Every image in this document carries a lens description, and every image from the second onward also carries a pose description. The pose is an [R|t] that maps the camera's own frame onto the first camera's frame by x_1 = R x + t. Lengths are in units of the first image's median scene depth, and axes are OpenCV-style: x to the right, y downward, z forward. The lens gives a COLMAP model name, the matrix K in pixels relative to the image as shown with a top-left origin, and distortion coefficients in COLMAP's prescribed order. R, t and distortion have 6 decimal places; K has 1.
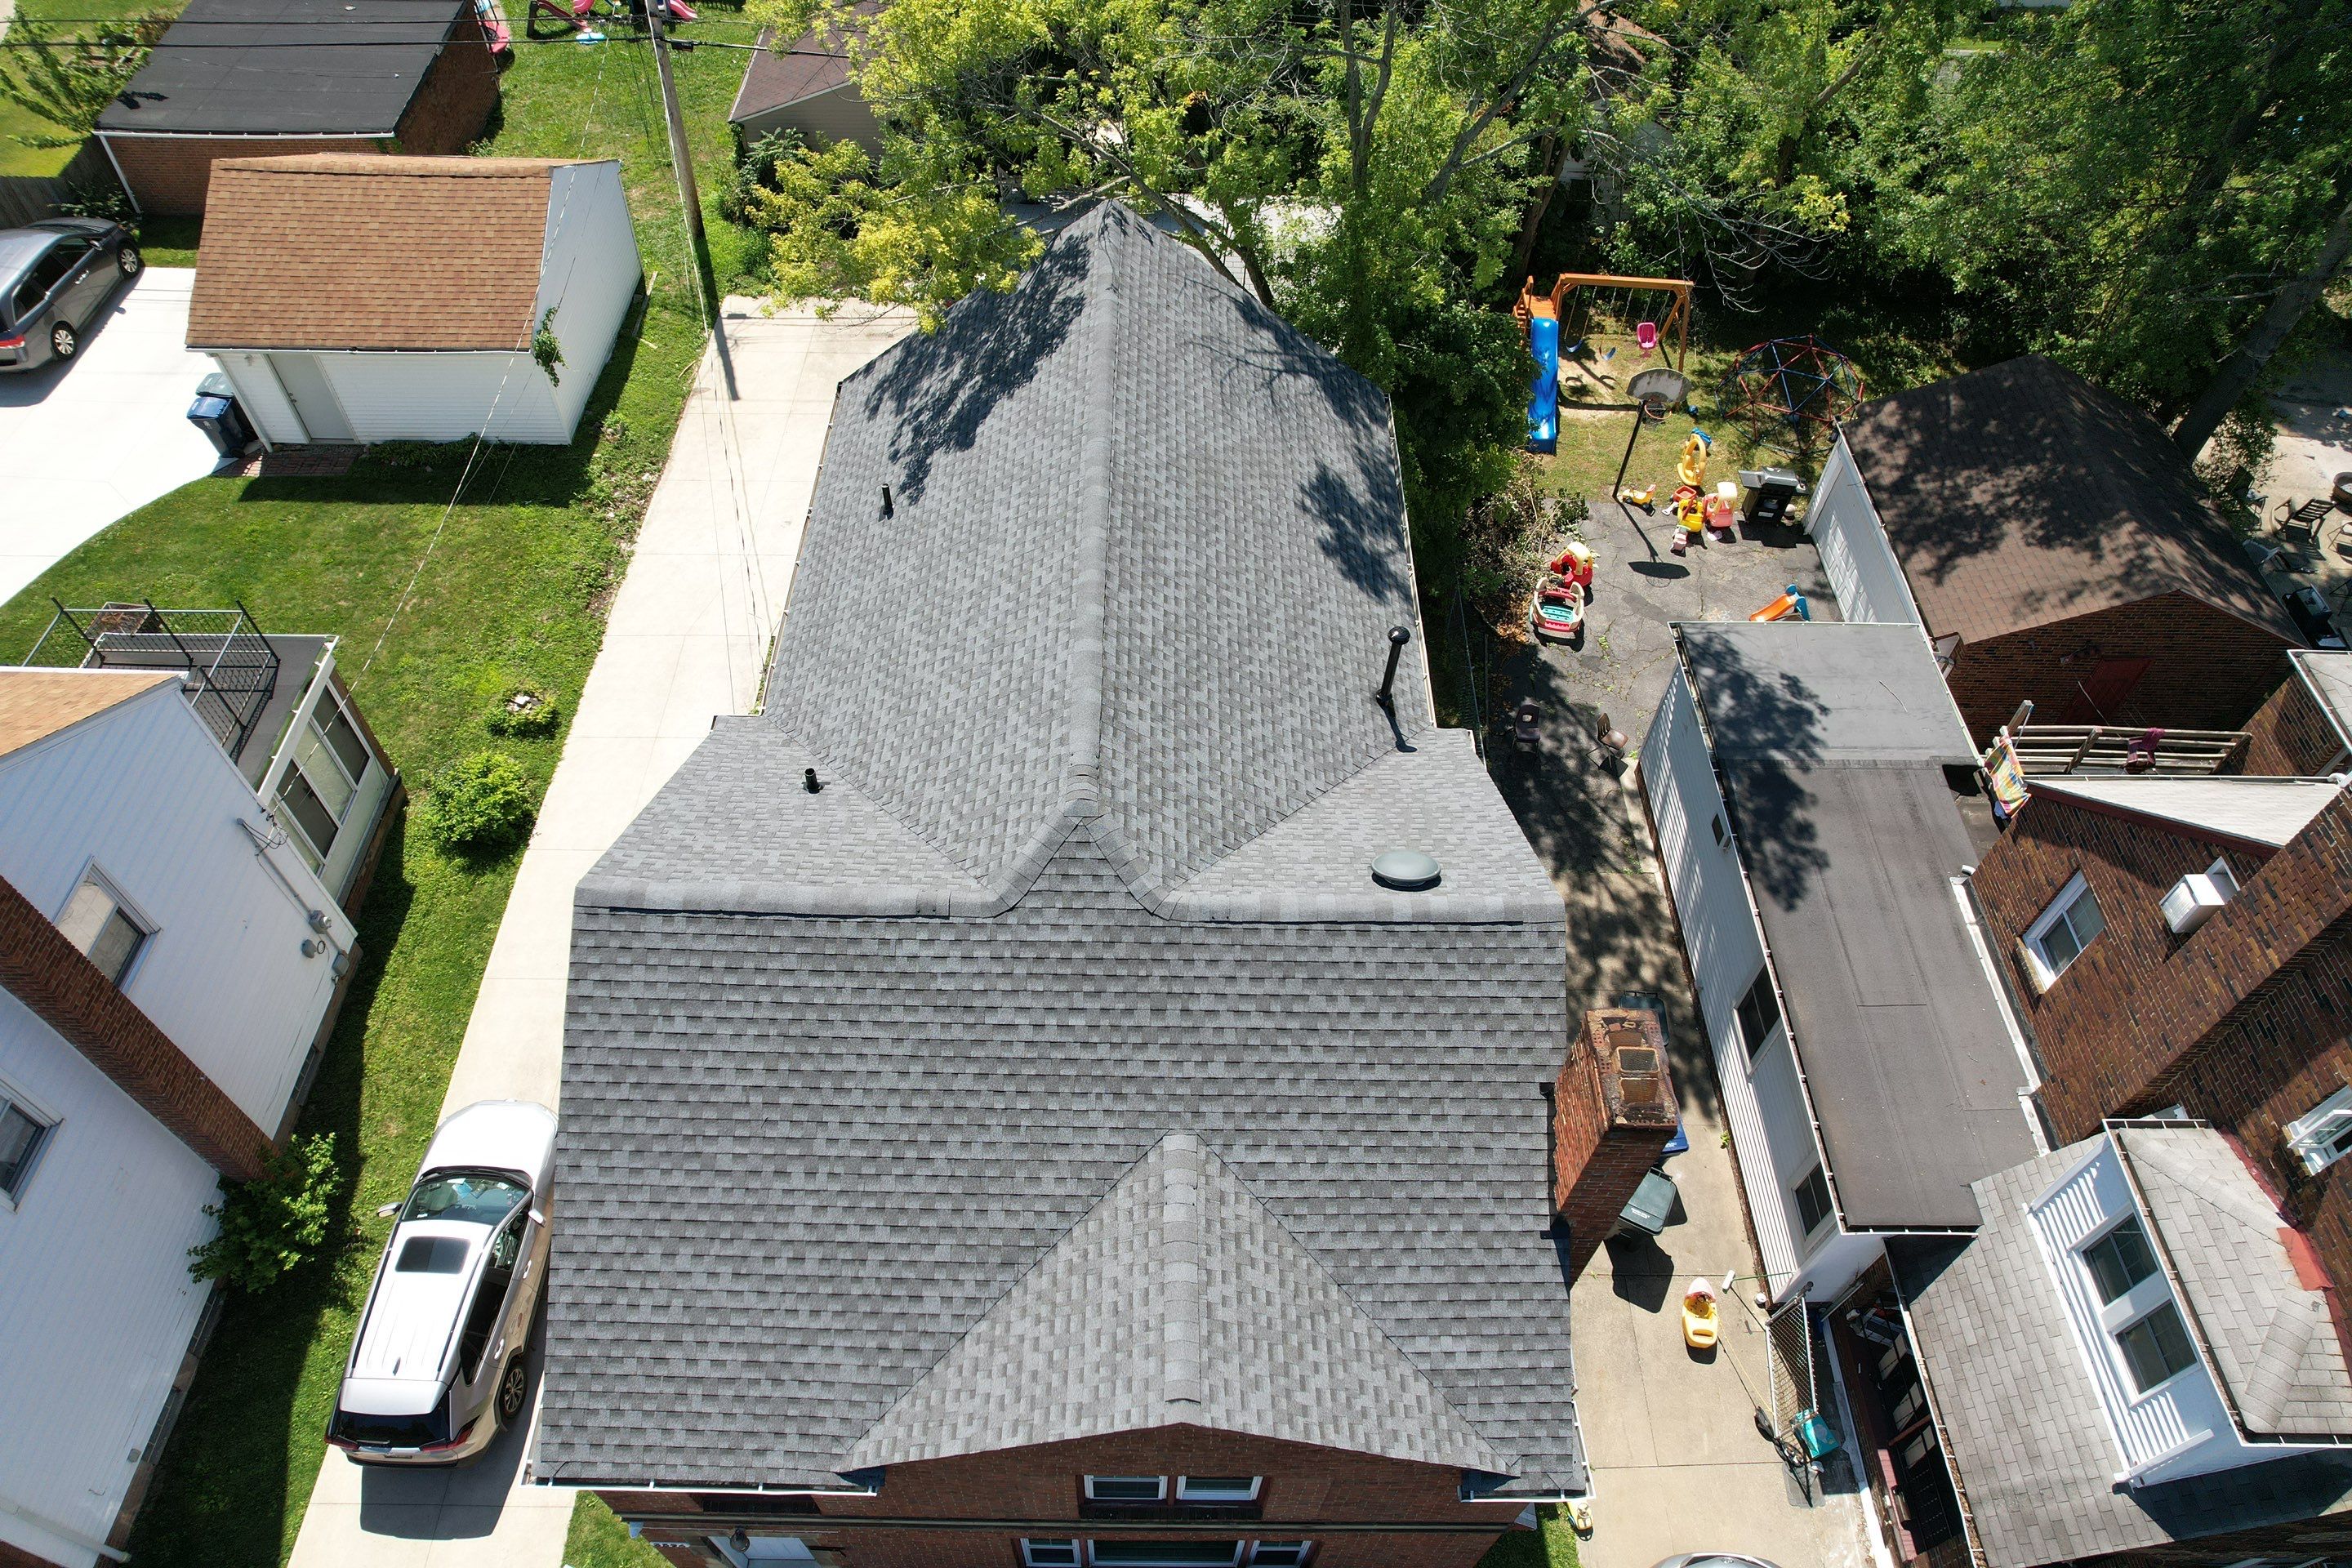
lens RADIAL K [[1489.5, 0, 1172.5], [0, 1489.5, 791.5], [0, 0, 1]] dist [-0.076661, 0.067673]
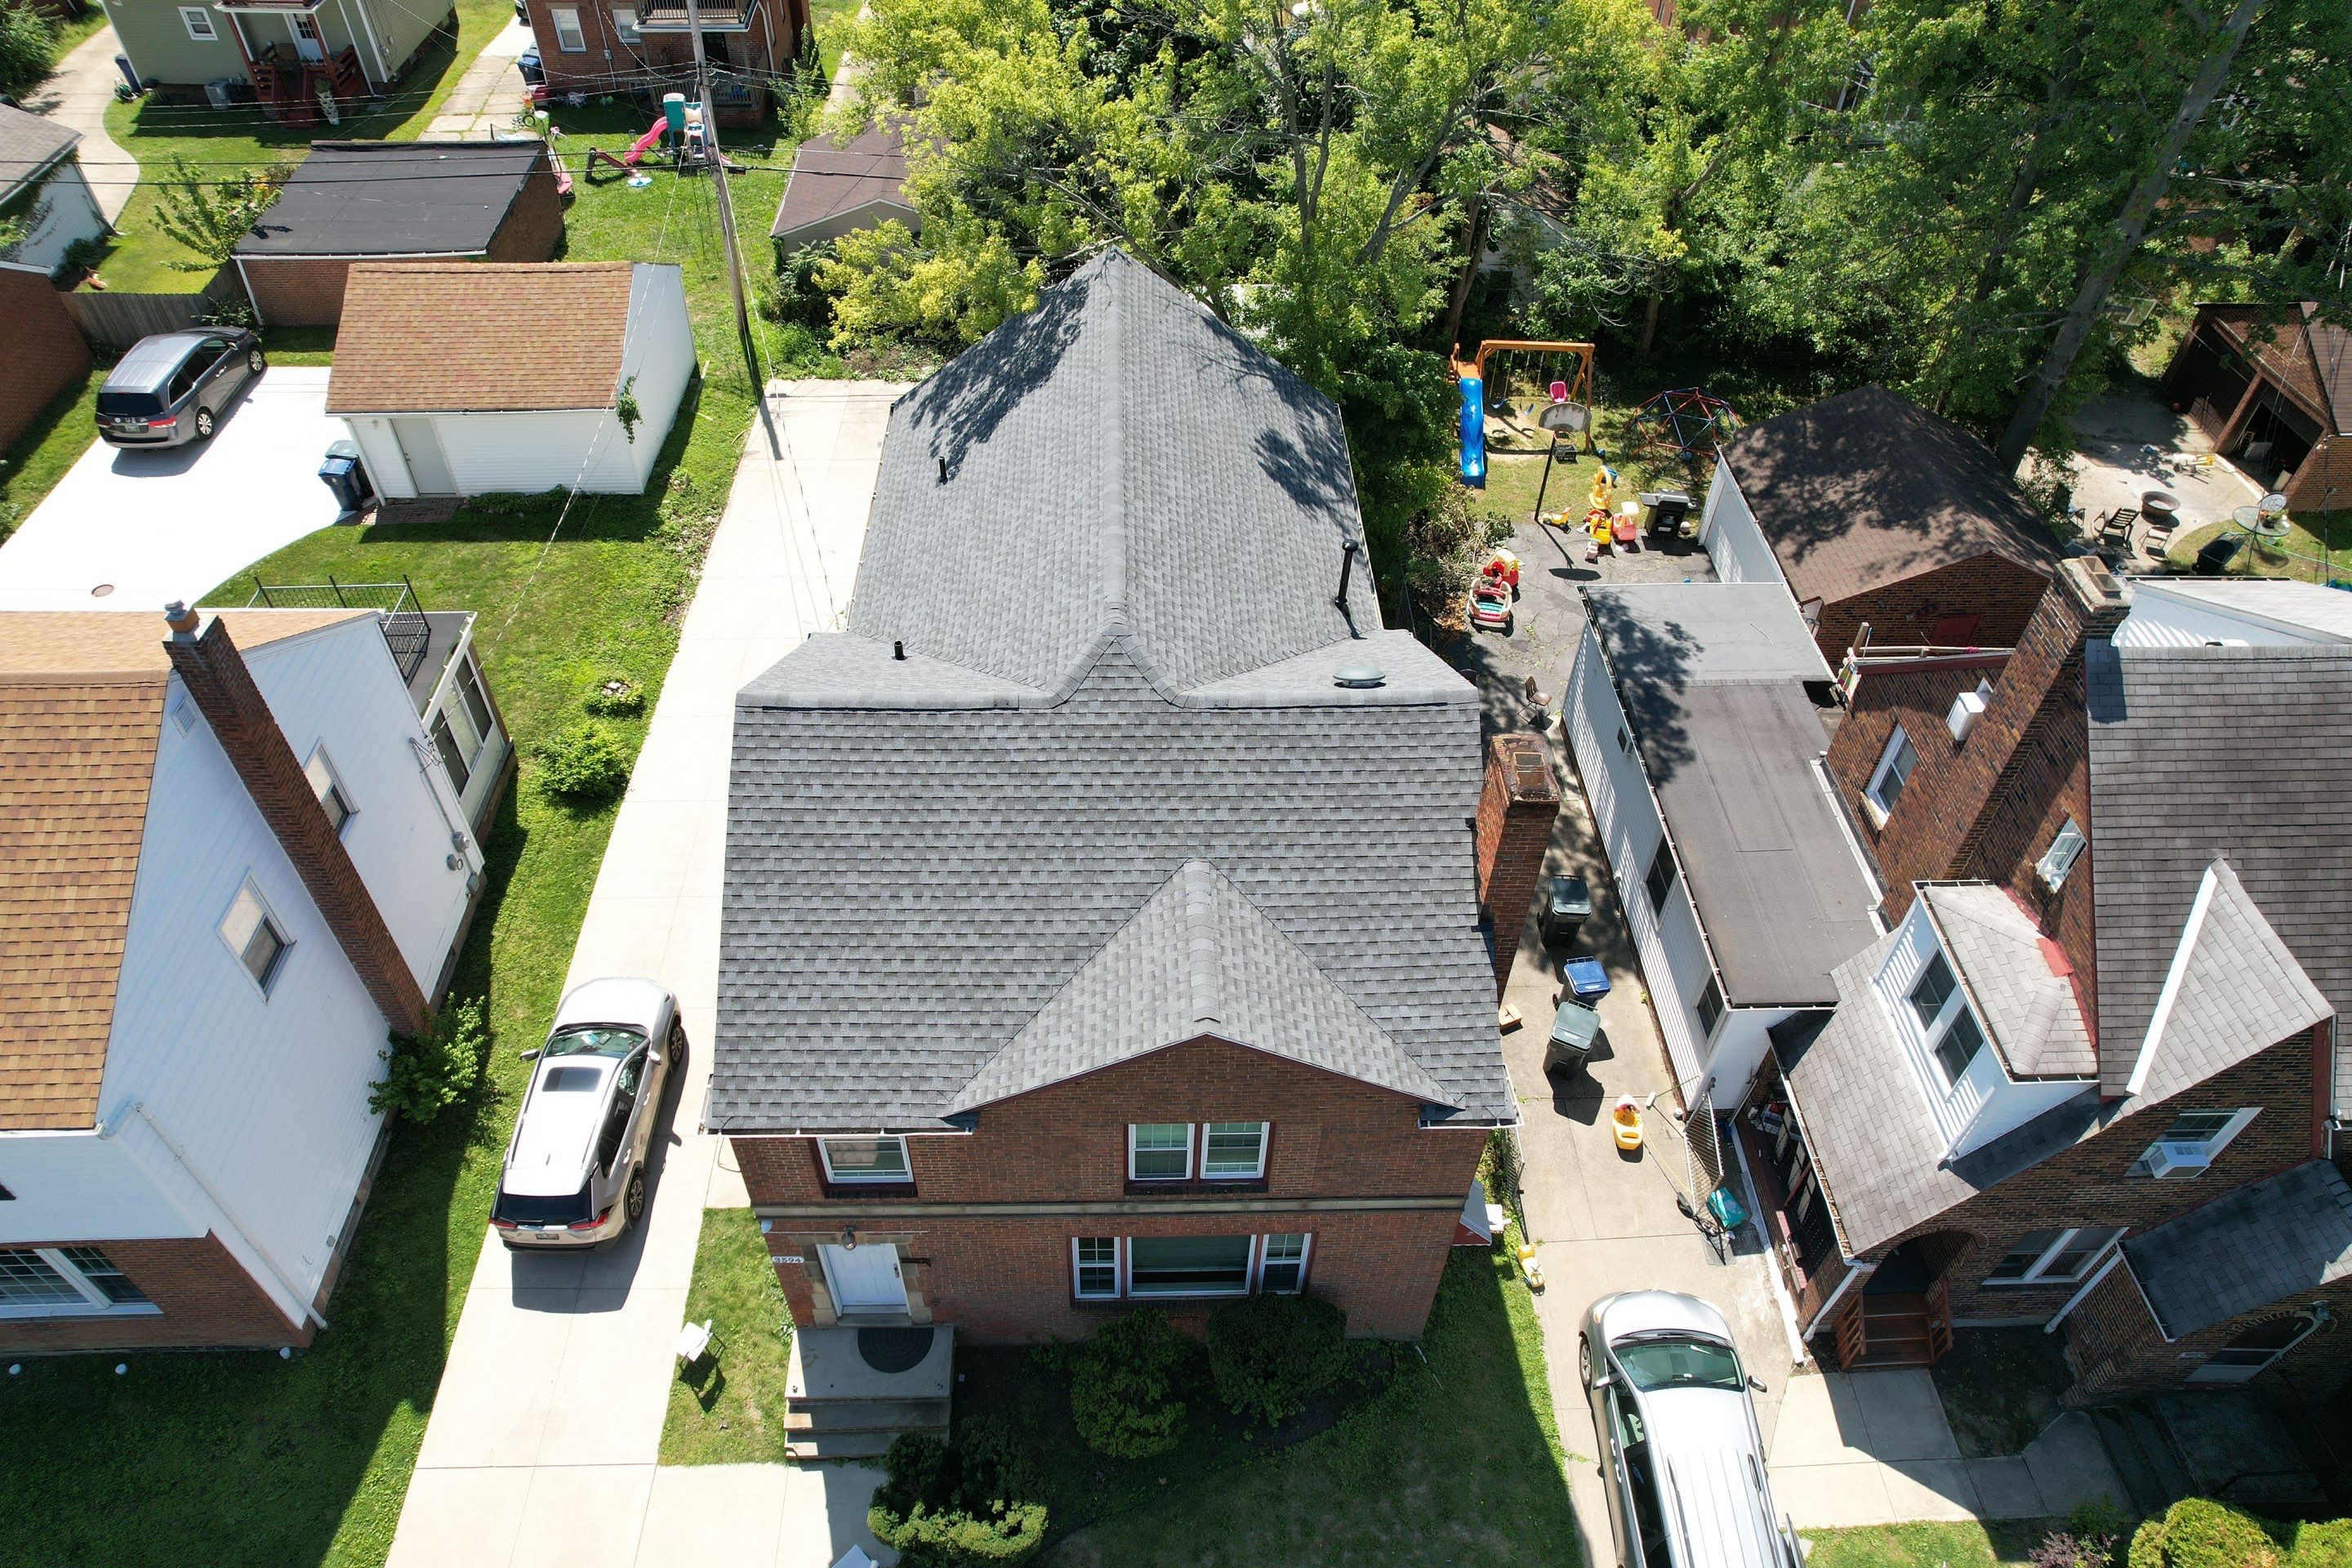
lens RADIAL K [[1489.5, 0, 1170.9], [0, 1489.5, 787.4], [0, 0, 1]] dist [-0.076661, 0.067673]
pose [[0.999517, -0.025321, 0.017993, -0.036078], [0.027154, 0.993538, -0.110207, 0.279922], [-0.015086, 0.110643, 0.993746, -0.295303]]
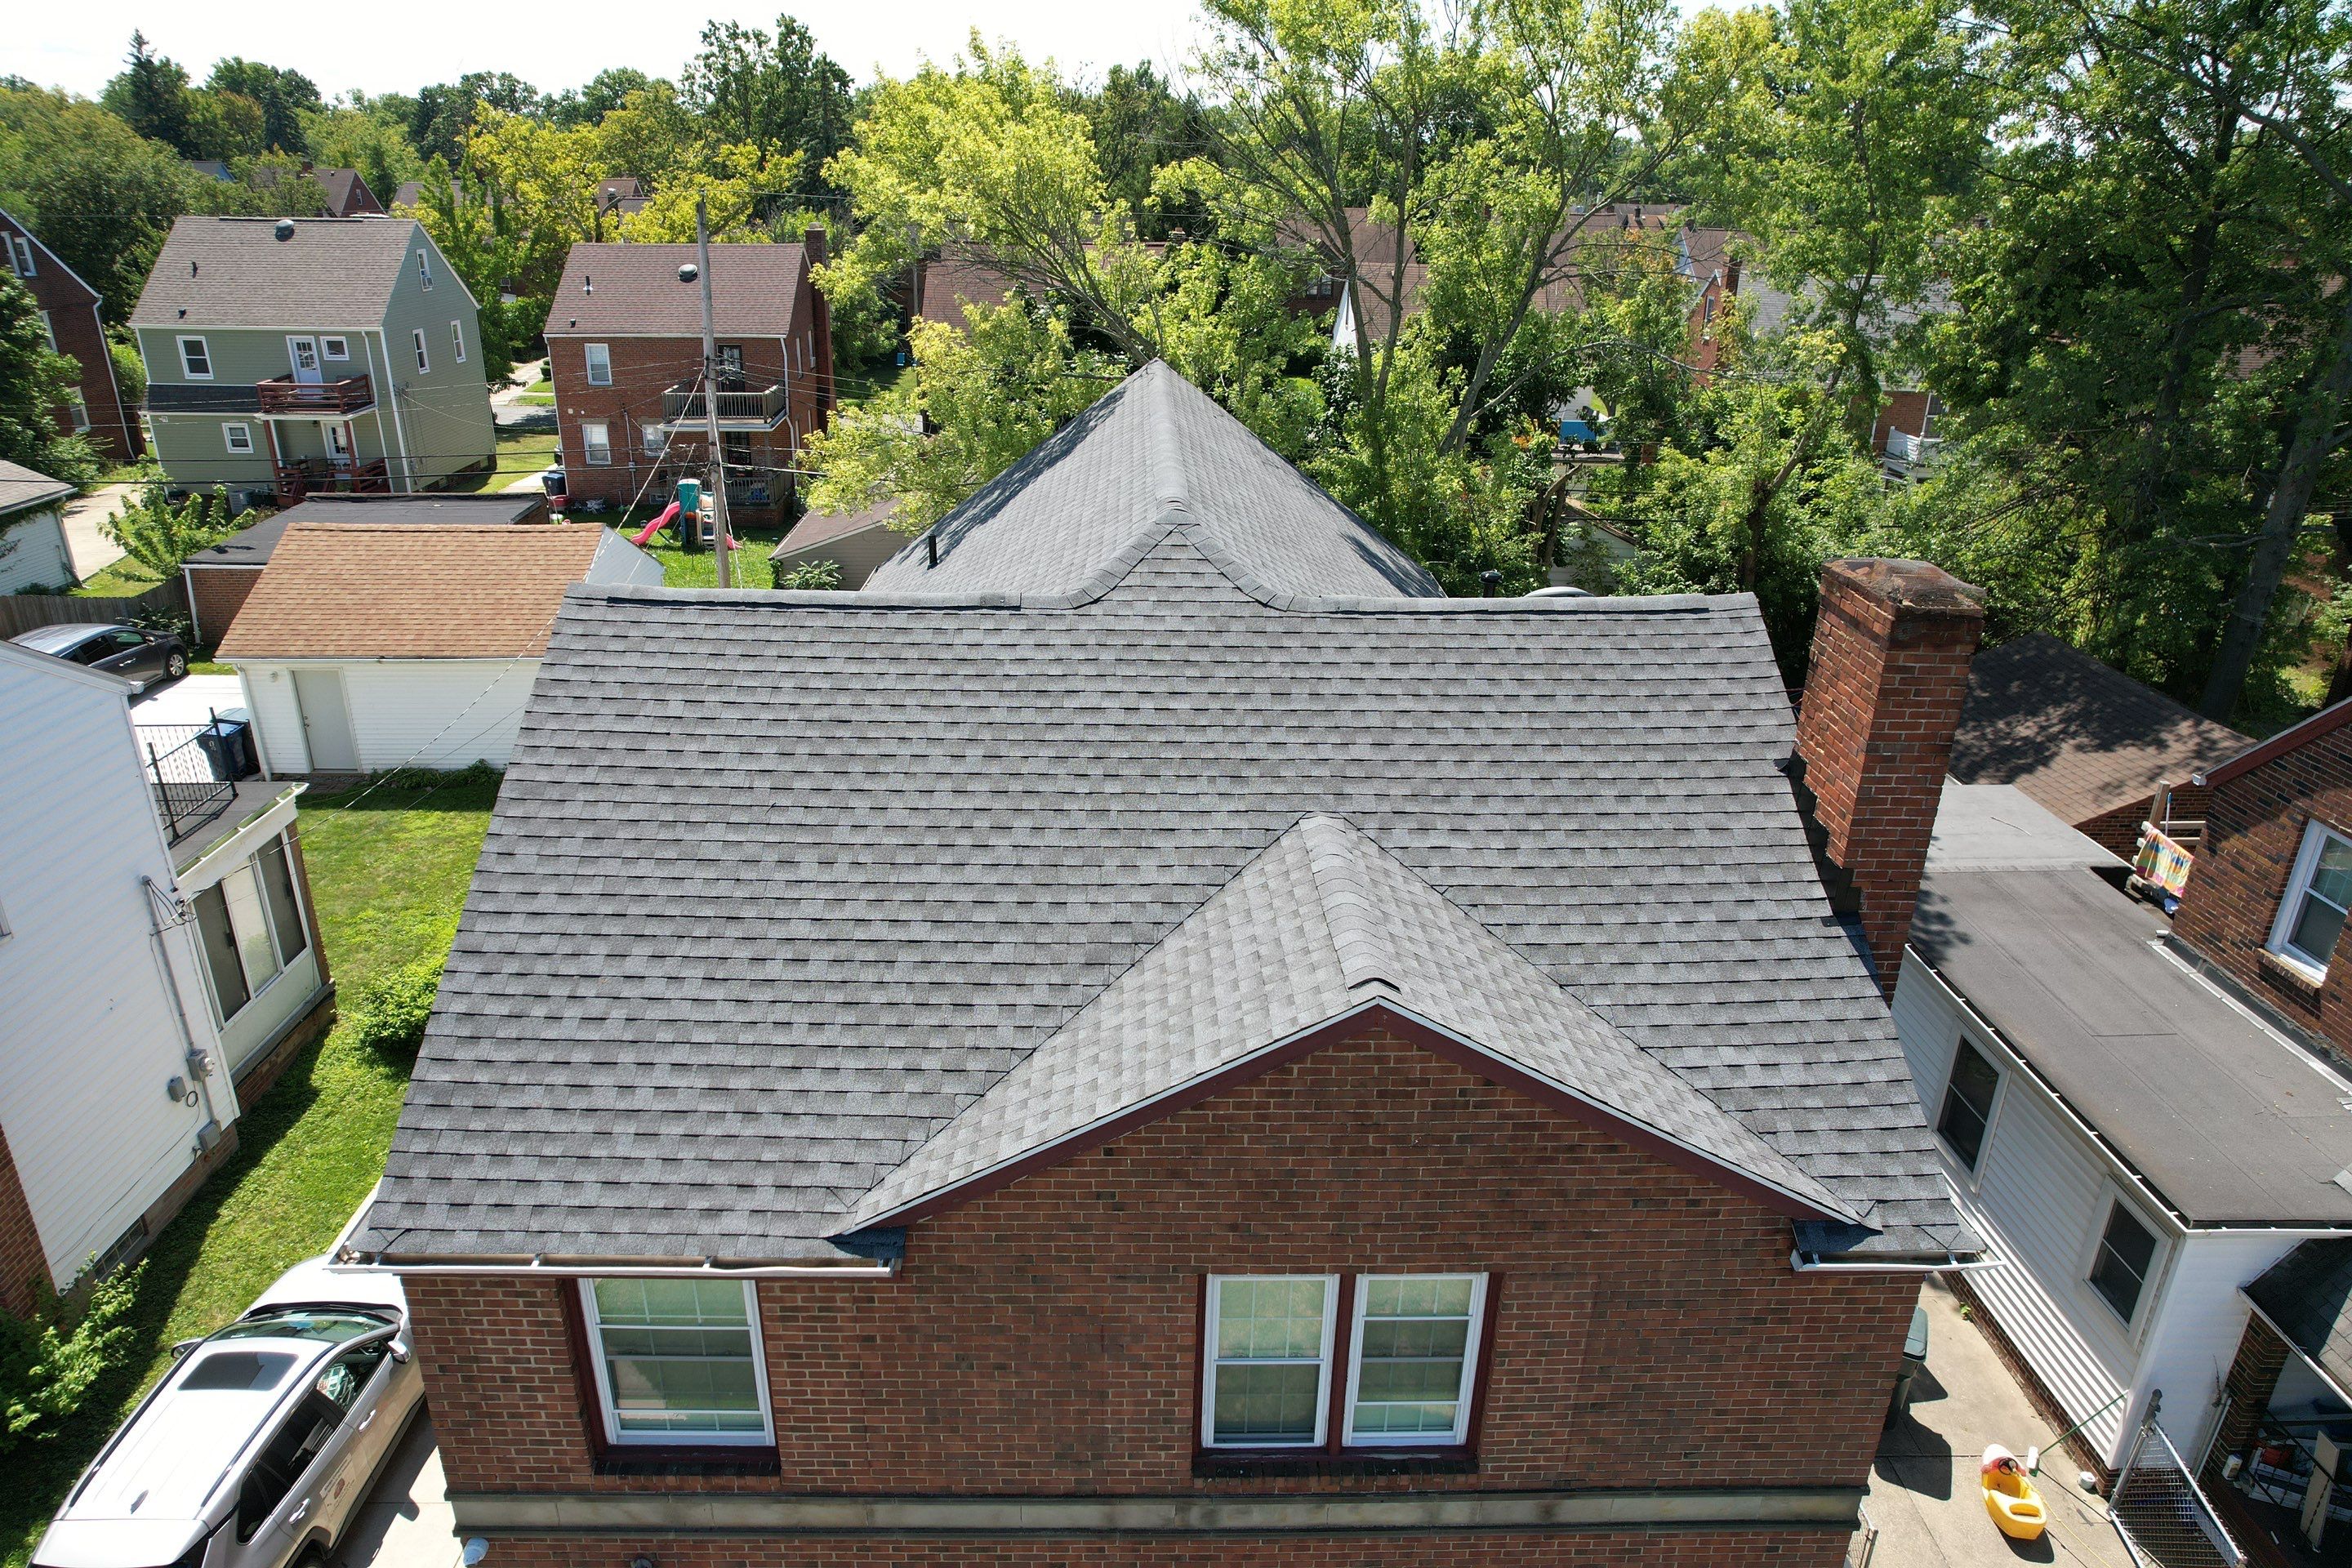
lens RADIAL K [[1489.5, 0, 1170.6], [0, 1489.5, 798.3], [0, 0, 1]] dist [-0.076661, 0.067673]
pose [[0.999650, -0.016211, 0.020896, -0.078745], [0.024208, 0.879055, -0.476106, 0.523613], [-0.010650, 0.476446, 0.879139, 0.296425]]
